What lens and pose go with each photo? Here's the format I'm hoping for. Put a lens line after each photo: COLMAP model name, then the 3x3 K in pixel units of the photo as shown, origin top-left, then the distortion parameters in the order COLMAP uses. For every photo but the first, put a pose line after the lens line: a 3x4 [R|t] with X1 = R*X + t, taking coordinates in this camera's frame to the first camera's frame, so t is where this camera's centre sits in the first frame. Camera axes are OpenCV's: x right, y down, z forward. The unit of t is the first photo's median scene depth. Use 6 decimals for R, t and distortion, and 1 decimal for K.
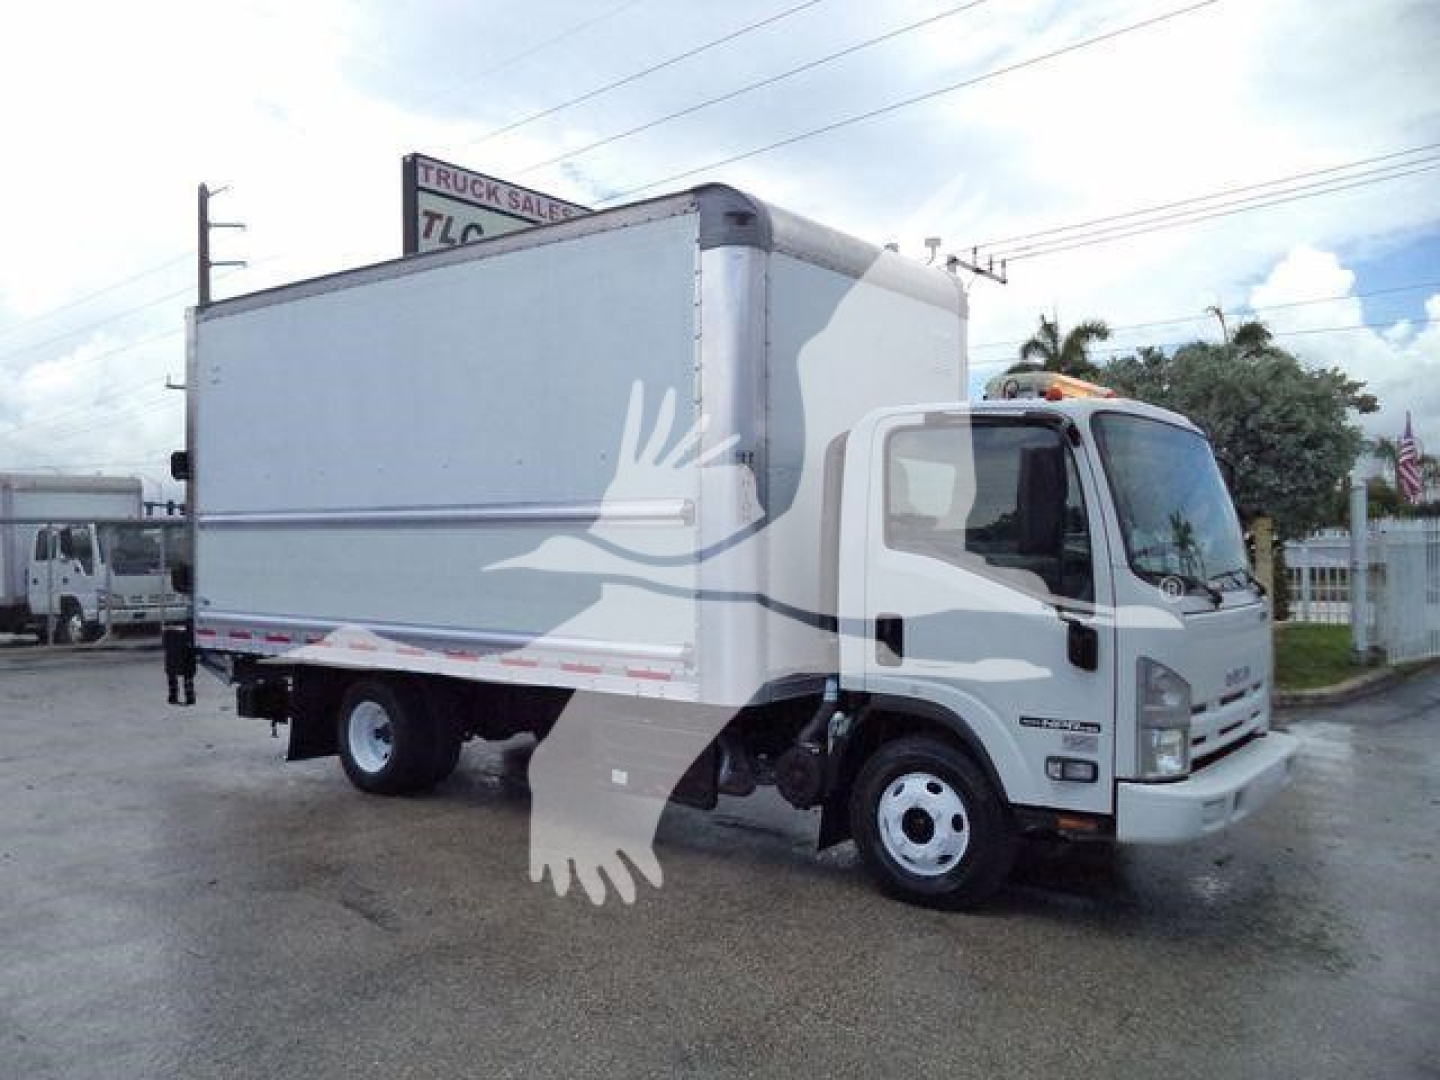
lens RADIAL K [[1171.8, 0, 720.0], [0, 1171.8, 540.0], [0, 0, 1]] dist [-0.035722, -0.004529]
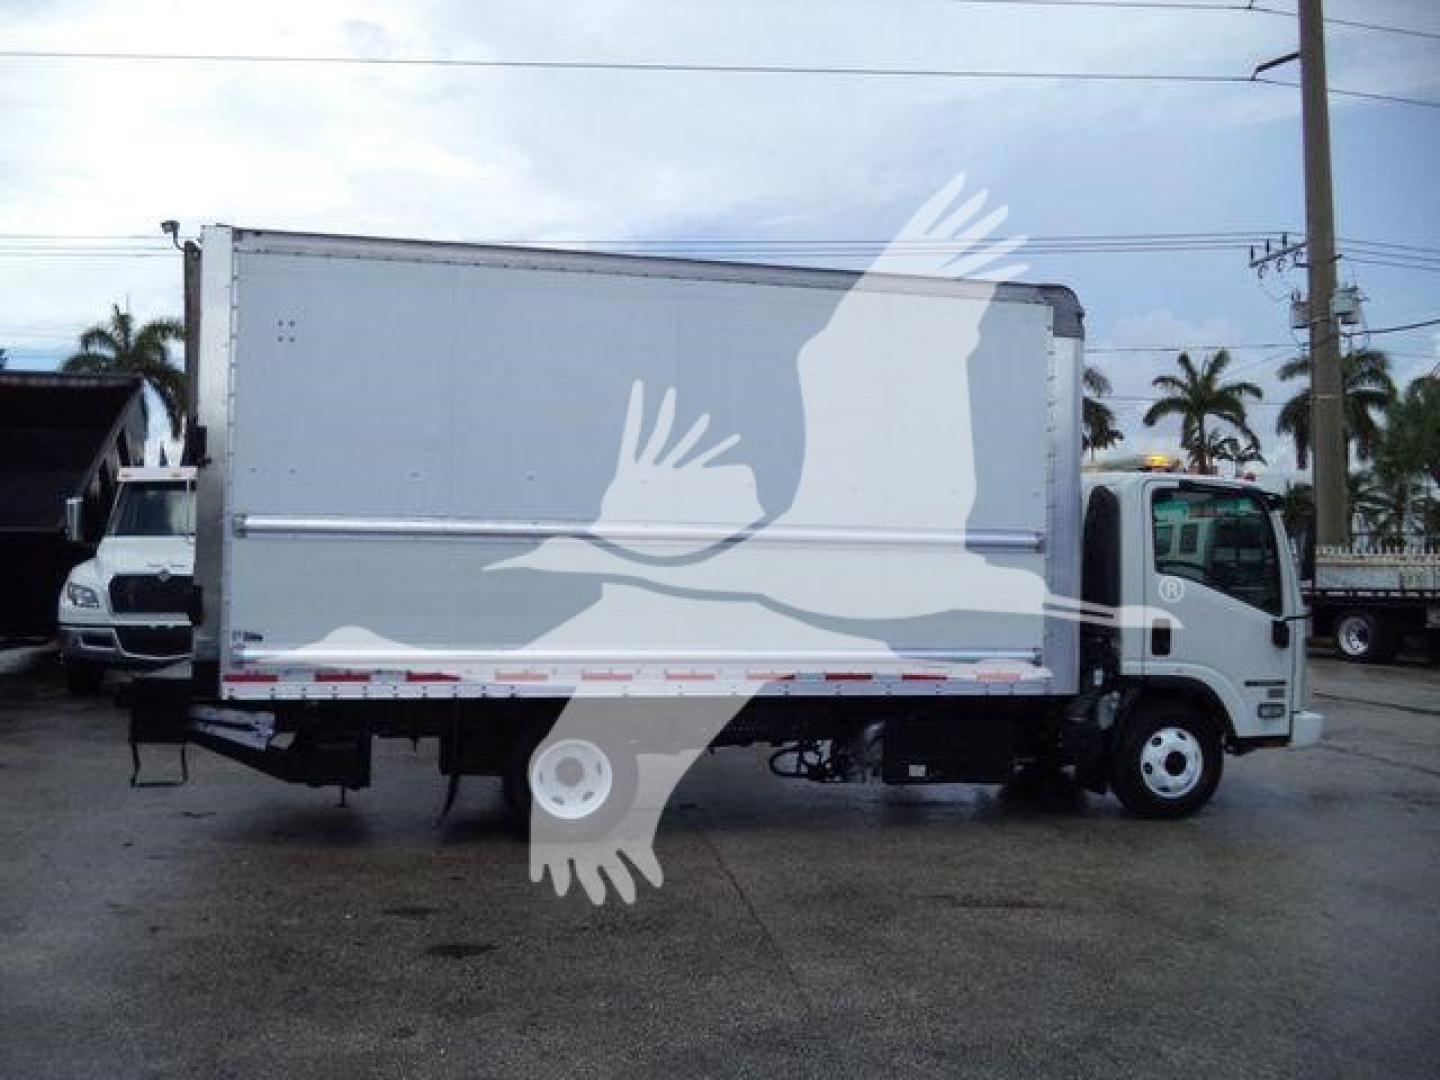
lens RADIAL K [[1171.8, 0, 720.0], [0, 1171.8, 540.0], [0, 0, 1]] dist [-0.035722, -0.004529]
pose [[0.651990, 0.022699, 0.757888, -0.887268], [-0.016708, 0.999739, -0.015570, -0.001044], [-0.758044, -0.002512, 0.652199, 0.330560]]
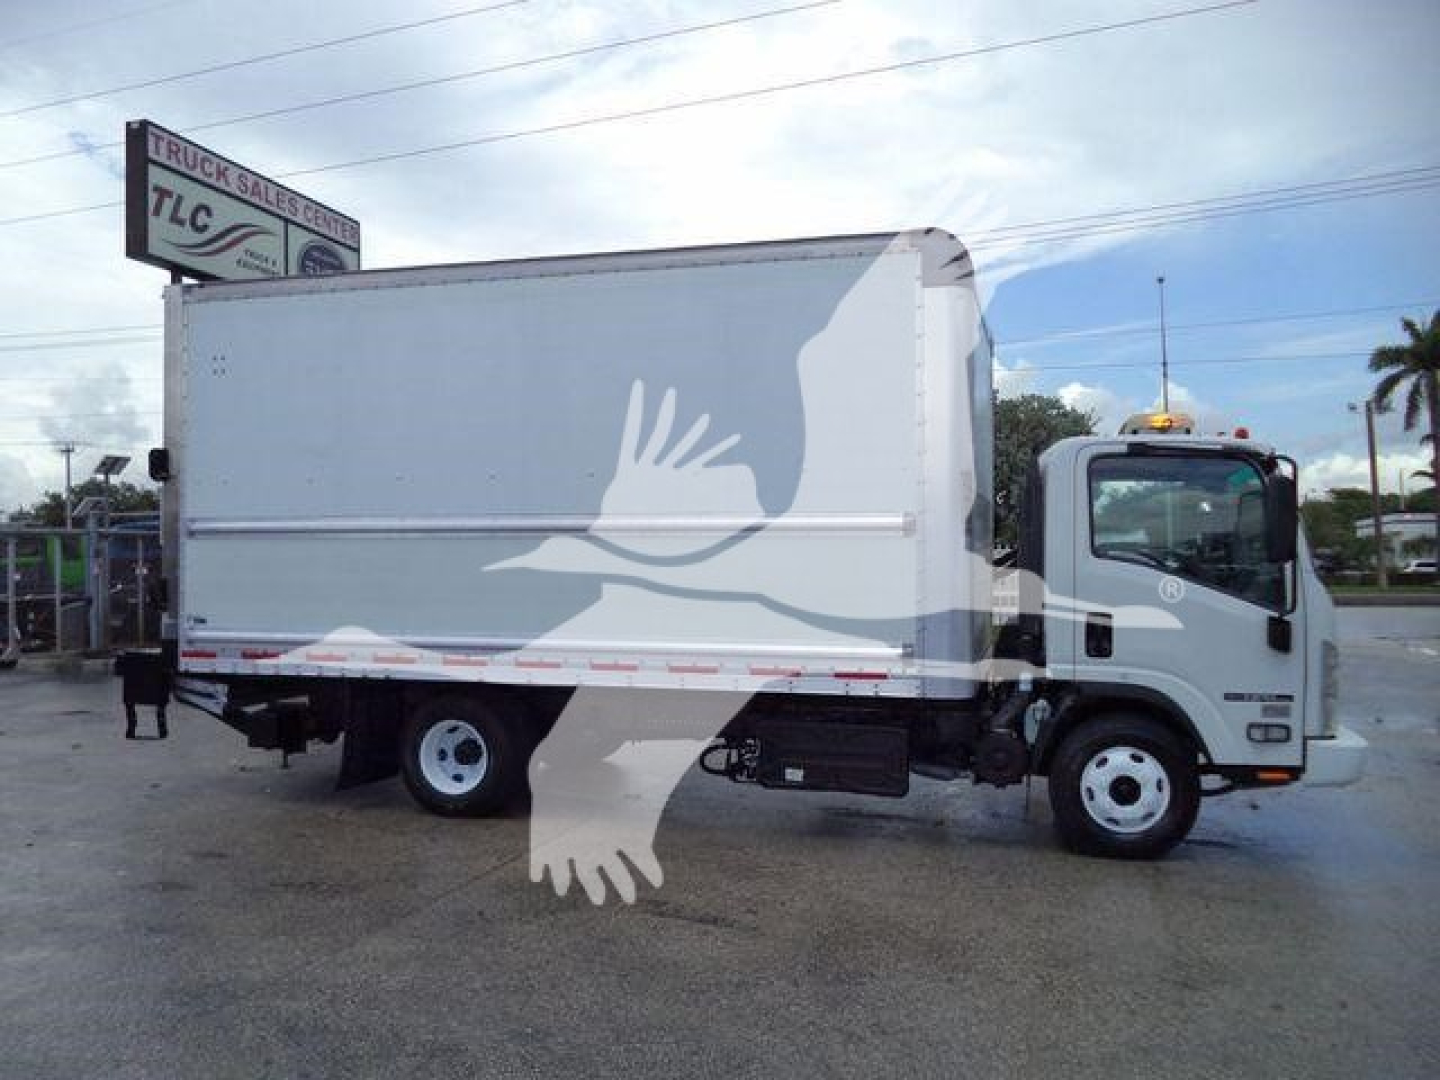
lens RADIAL K [[1174.3, 0, 720.0], [0, 1174.3, 540.0], [0, 0, 1]] dist [-0.035841, -0.006806]
pose [[0.928570, 0.005972, 0.371109, -0.444255], [-0.000994, 0.999907, -0.013603, 0.004540], [-0.371156, 0.012262, 0.928490, 0.034220]]
